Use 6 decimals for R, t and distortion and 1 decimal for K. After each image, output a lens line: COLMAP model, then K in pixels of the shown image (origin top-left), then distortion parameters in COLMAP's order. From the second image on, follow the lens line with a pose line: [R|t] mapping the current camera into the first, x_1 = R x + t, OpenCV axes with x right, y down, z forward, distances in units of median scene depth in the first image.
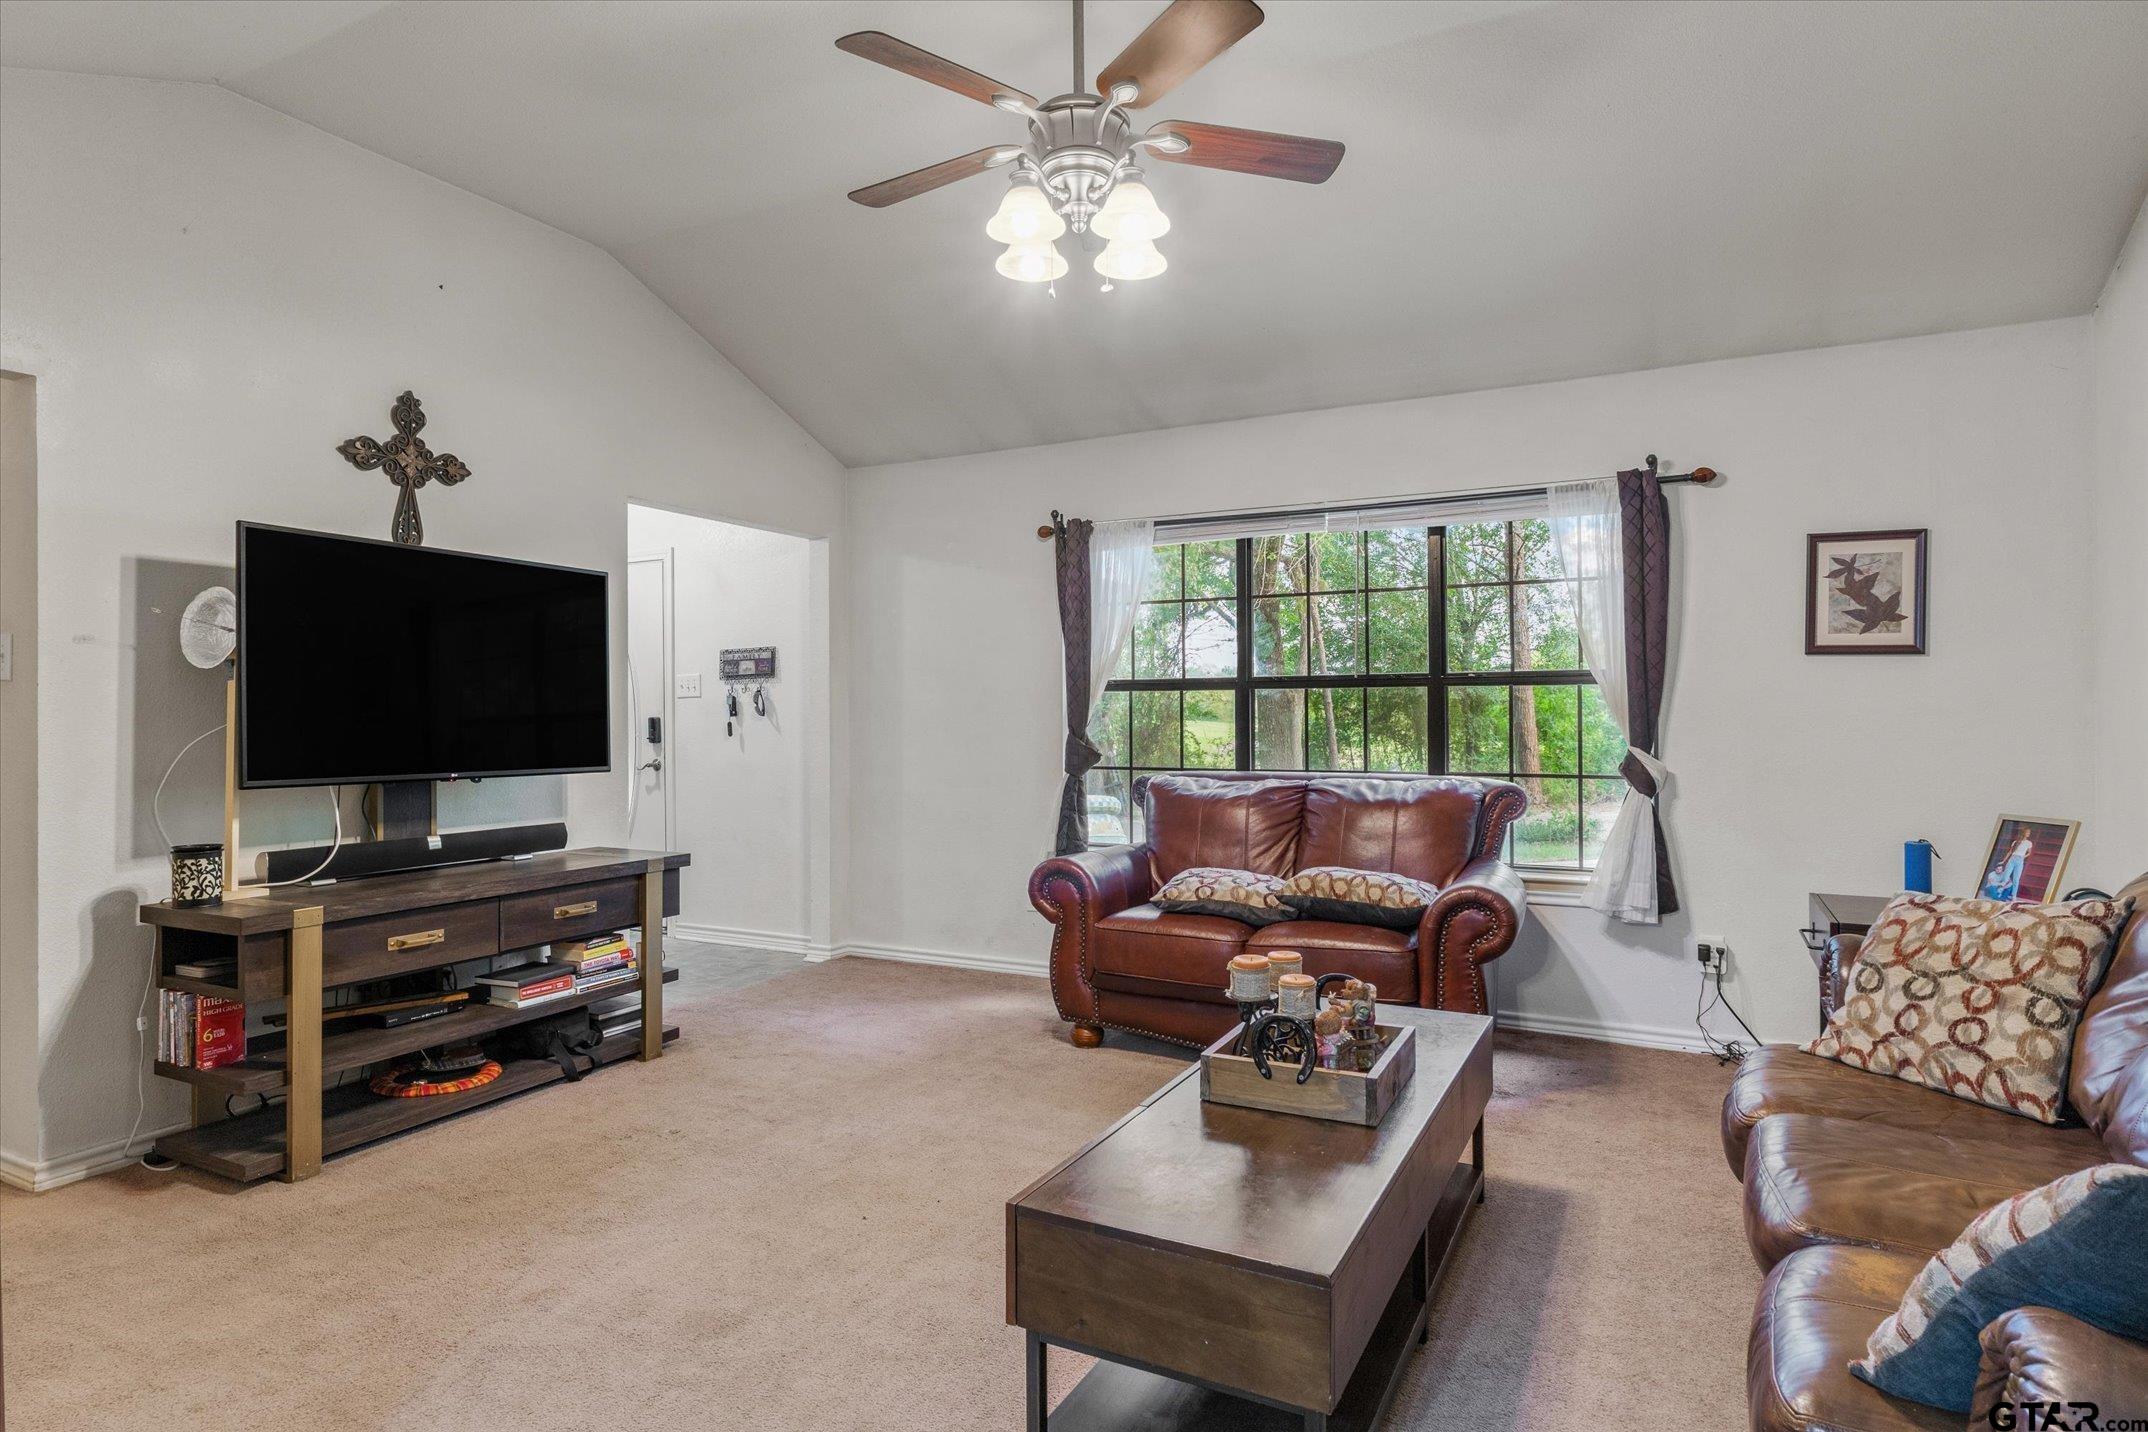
lens RADIAL K [[1189.6, 0, 1069.9], [0, 1189.6, 709.2], [0, 0, 1]] dist [0.002980, 0.000394]
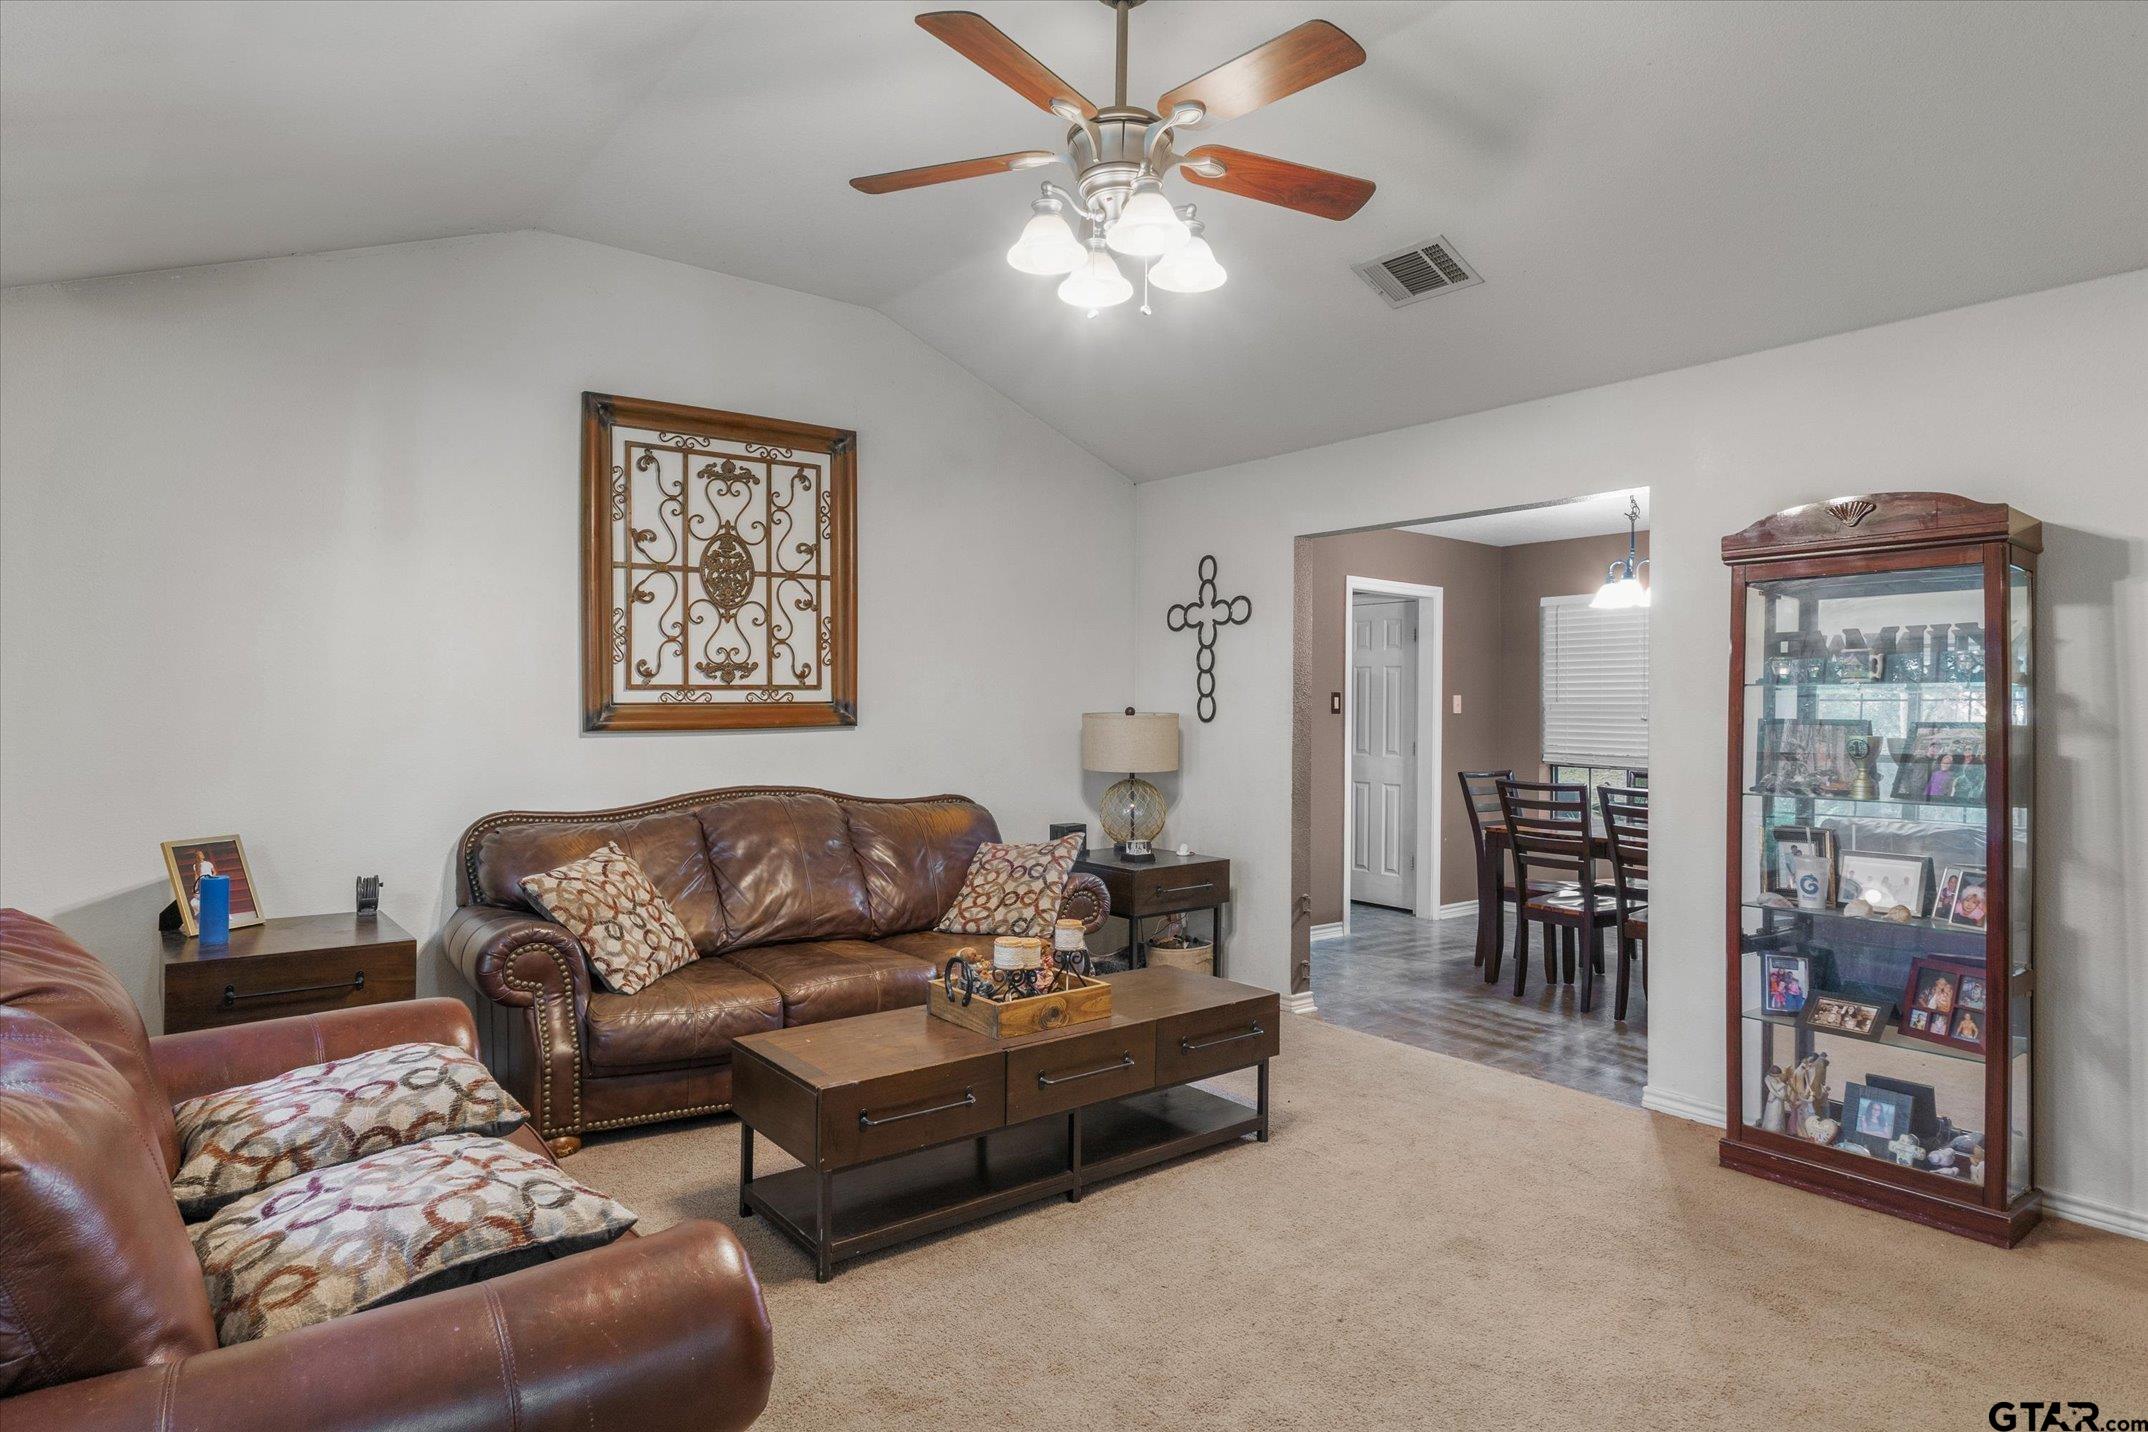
lens RADIAL K [[1189.6, 0, 1069.9], [0, 1189.6, 709.2], [0, 0, 1]] dist [0.002980, 0.000394]
pose [[-0.913652, -0.018677, 0.406068, -0.256495], [-0.019779, 0.999803, 0.001481, -0.016998], [-0.406016, -0.006678, -0.913841, 1.399015]]
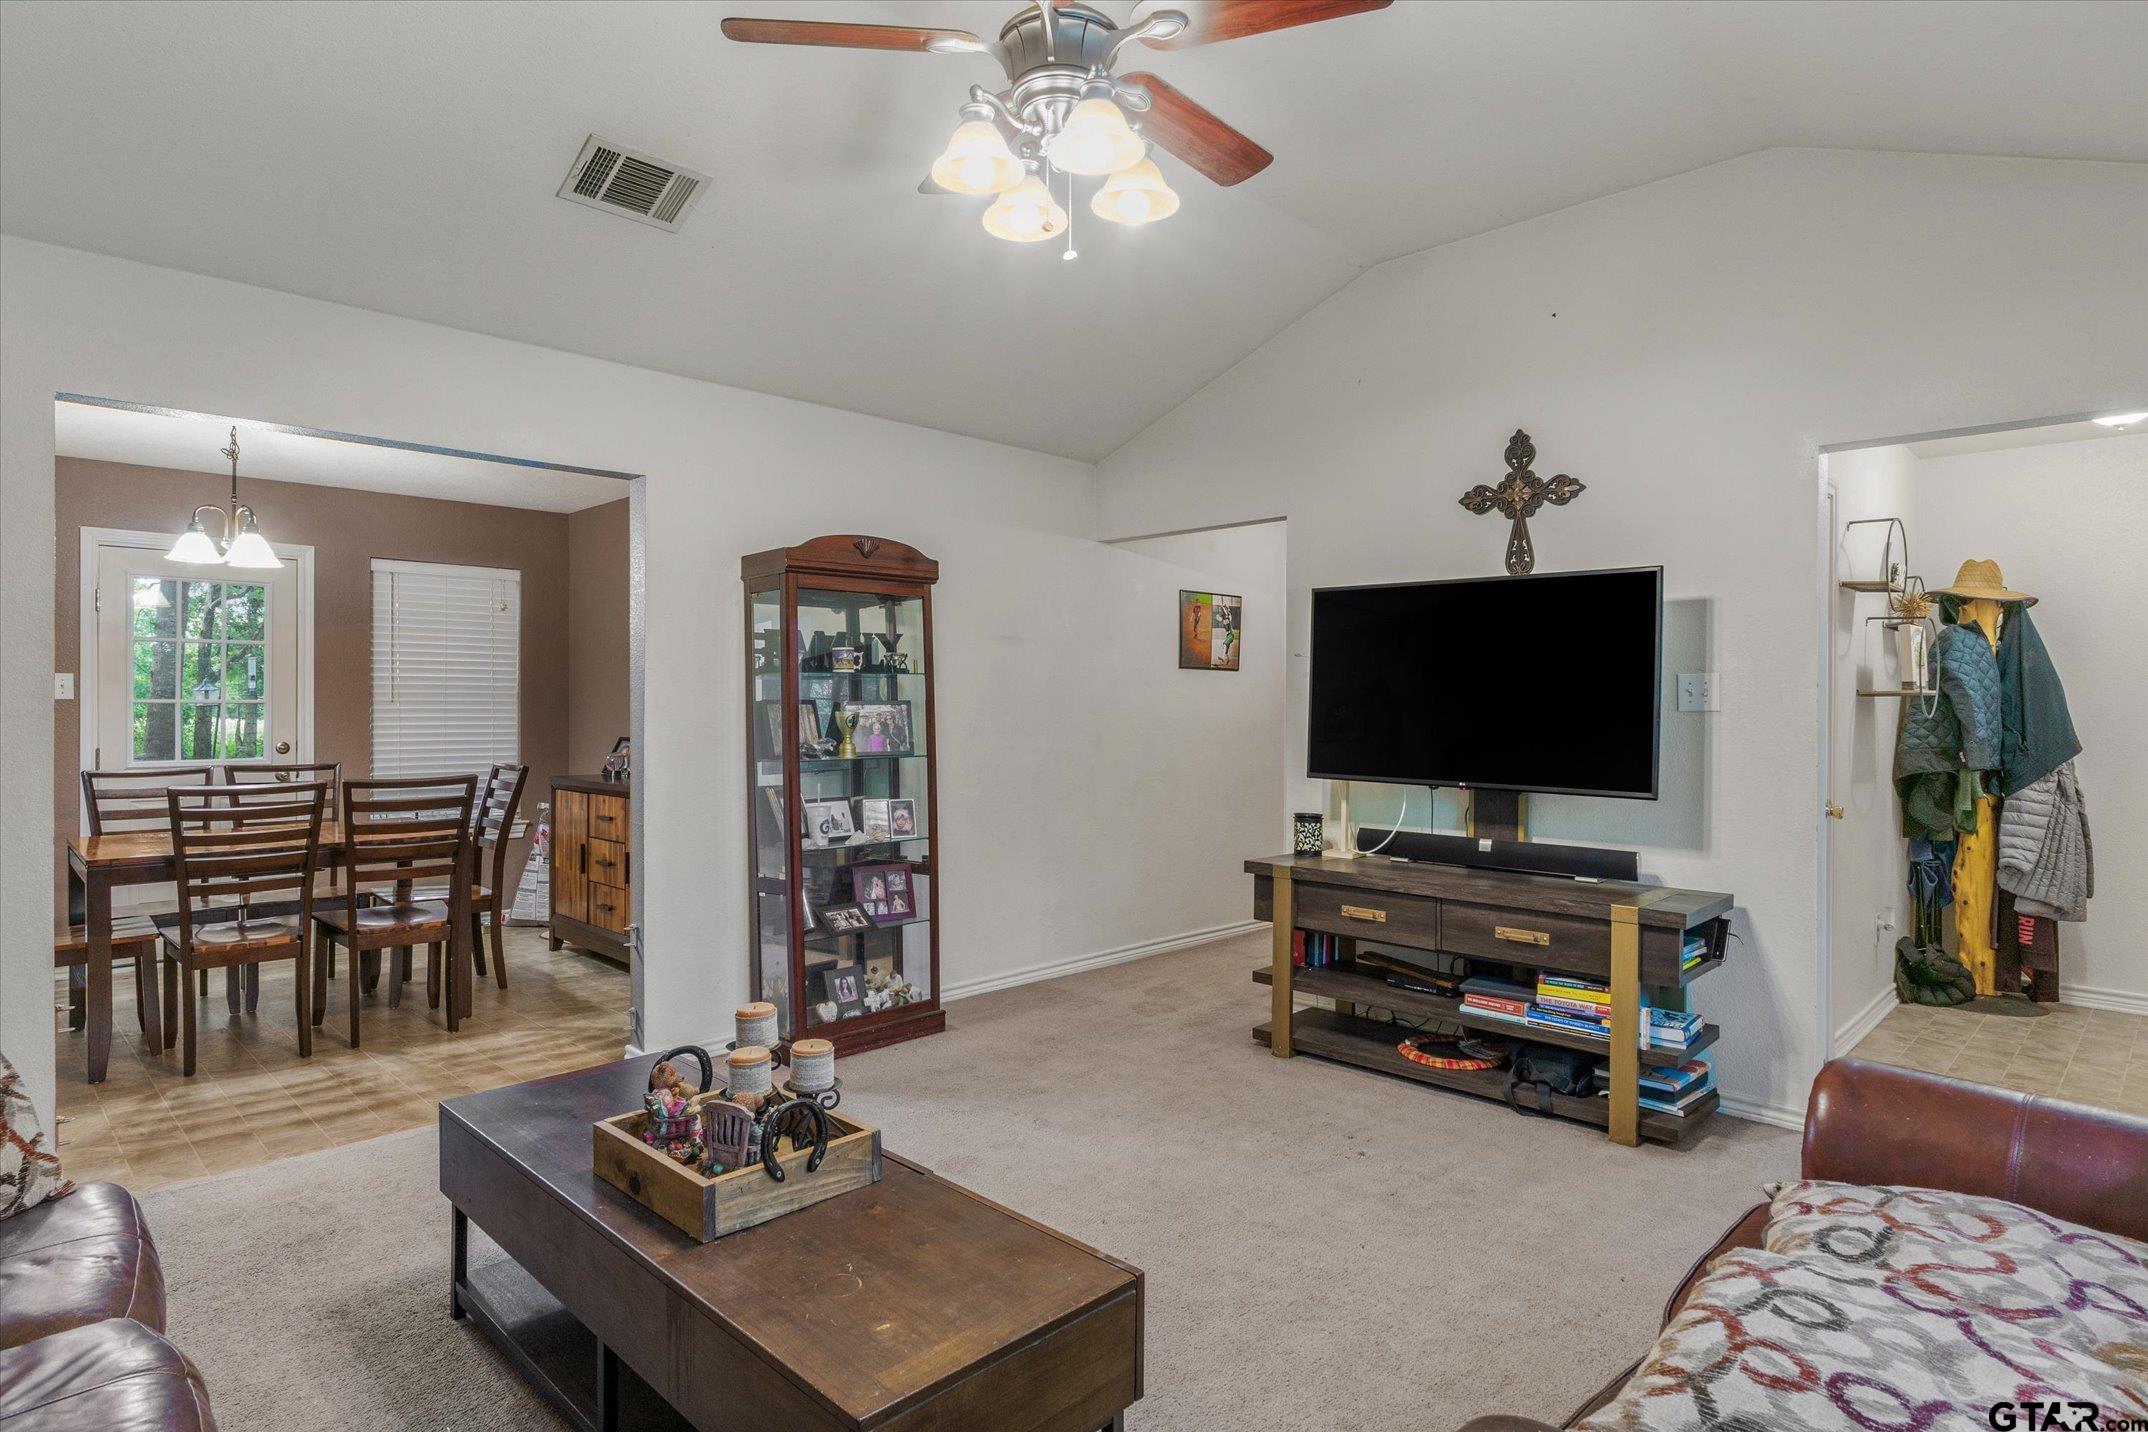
lens RADIAL K [[1189.6, 0, 1069.9], [0, 1189.6, 709.2], [0, 0, 1]] dist [0.002980, 0.000394]
pose [[-0.304013, 0.007774, -0.952636, 0.609441], [-0.001999, 0.999959, 0.008798, -0.021602], [0.952666, 0.004579, -0.303985, 0.949533]]
